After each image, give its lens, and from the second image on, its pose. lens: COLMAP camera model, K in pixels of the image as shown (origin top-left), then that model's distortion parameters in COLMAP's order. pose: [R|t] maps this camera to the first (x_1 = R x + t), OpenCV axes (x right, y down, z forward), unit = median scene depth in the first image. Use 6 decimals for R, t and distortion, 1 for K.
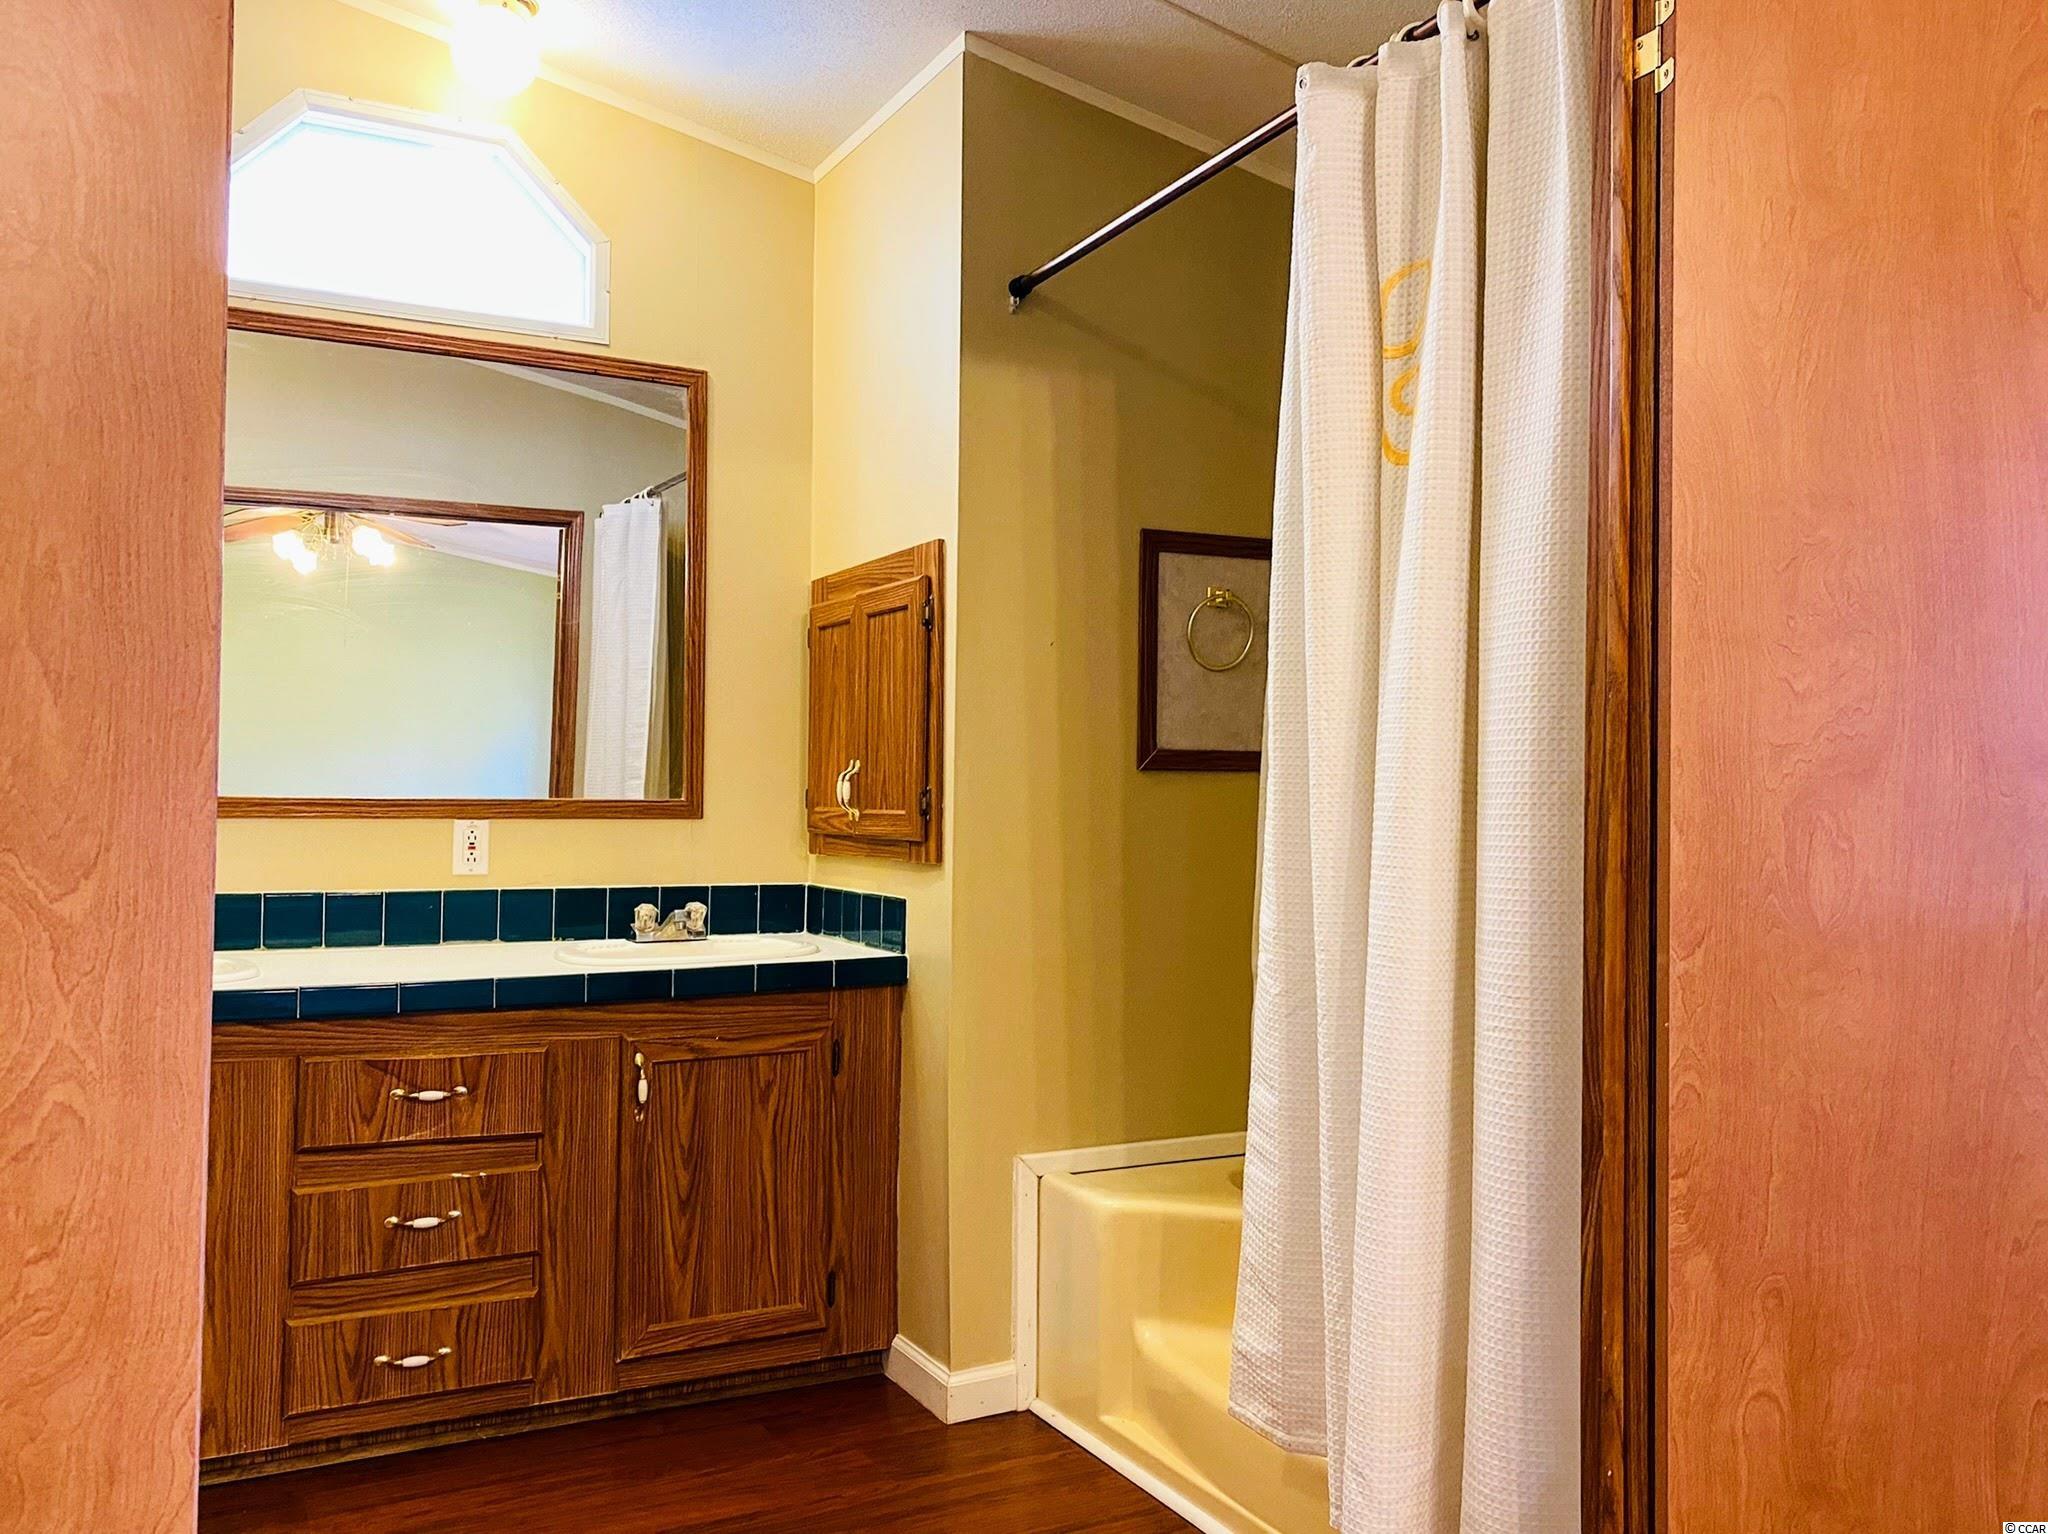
lens RADIAL K [[1568.9, 0, 1025.0], [0, 1568.9, 772.3], [0, 0, 1]] dist [0.055769, -0.055978]
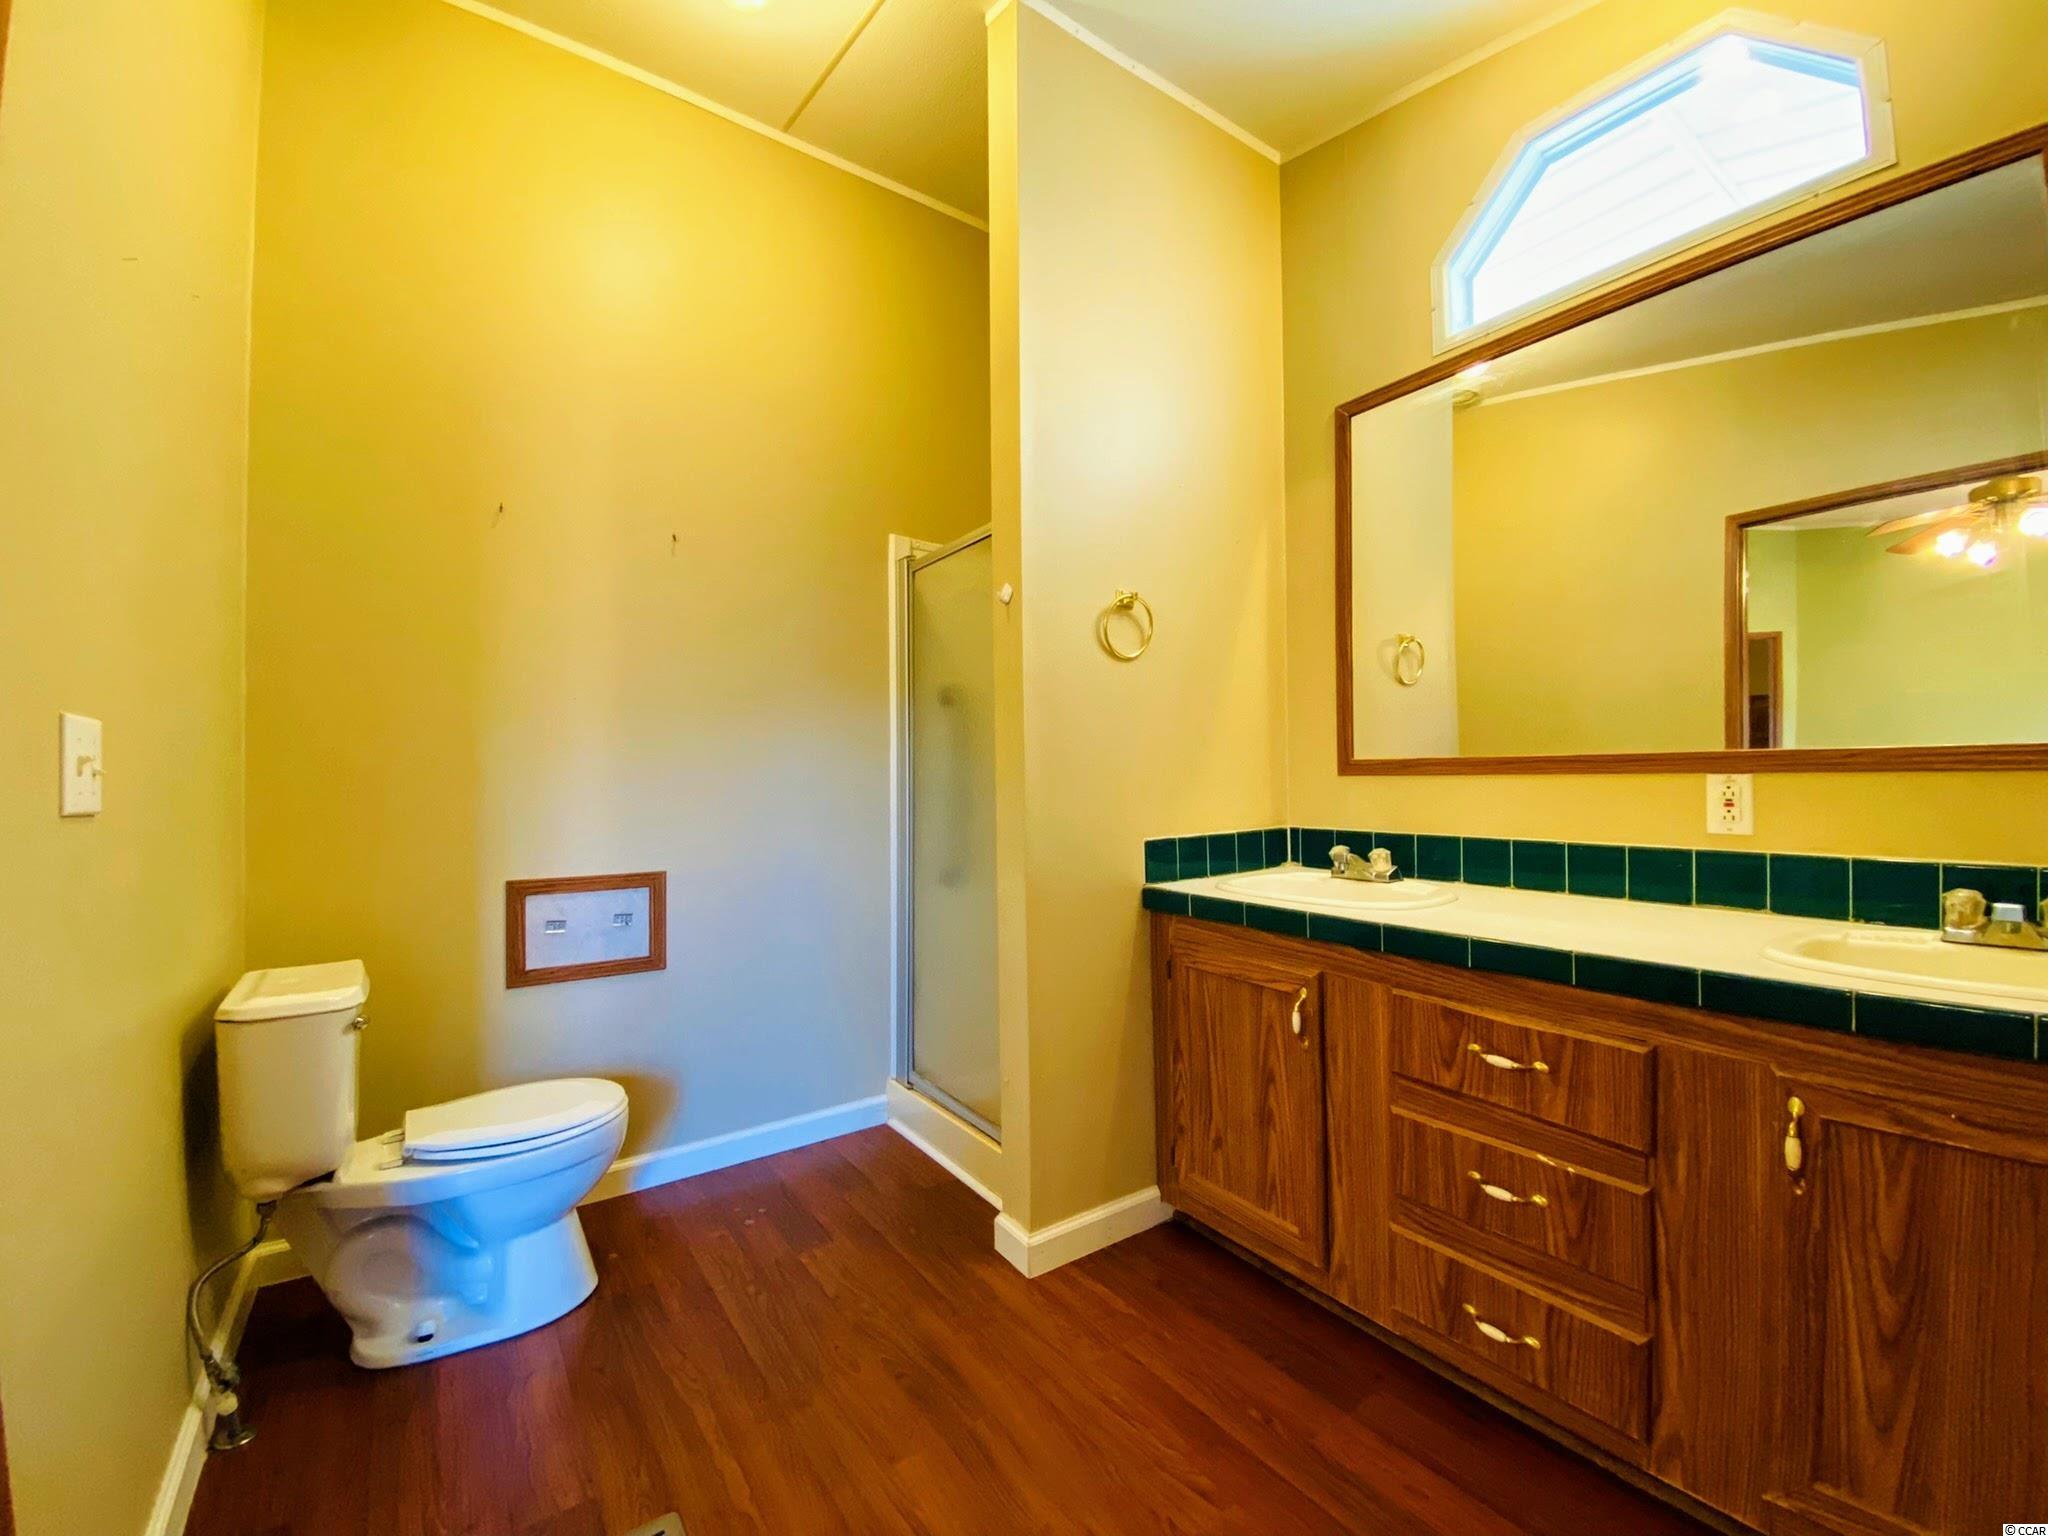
lens RADIAL K [[845.0, 0, 1024.4], [0, 845.0, 767.8], [0, 0, 1]] dist [-0.013109, -0.001016]
pose [[0.191145, -0.014243, -0.981459, 0.060166], [0.017822, 0.999780, -0.011038, 0.029352], [0.981400, -0.015382, 0.191356, 0.611640]]
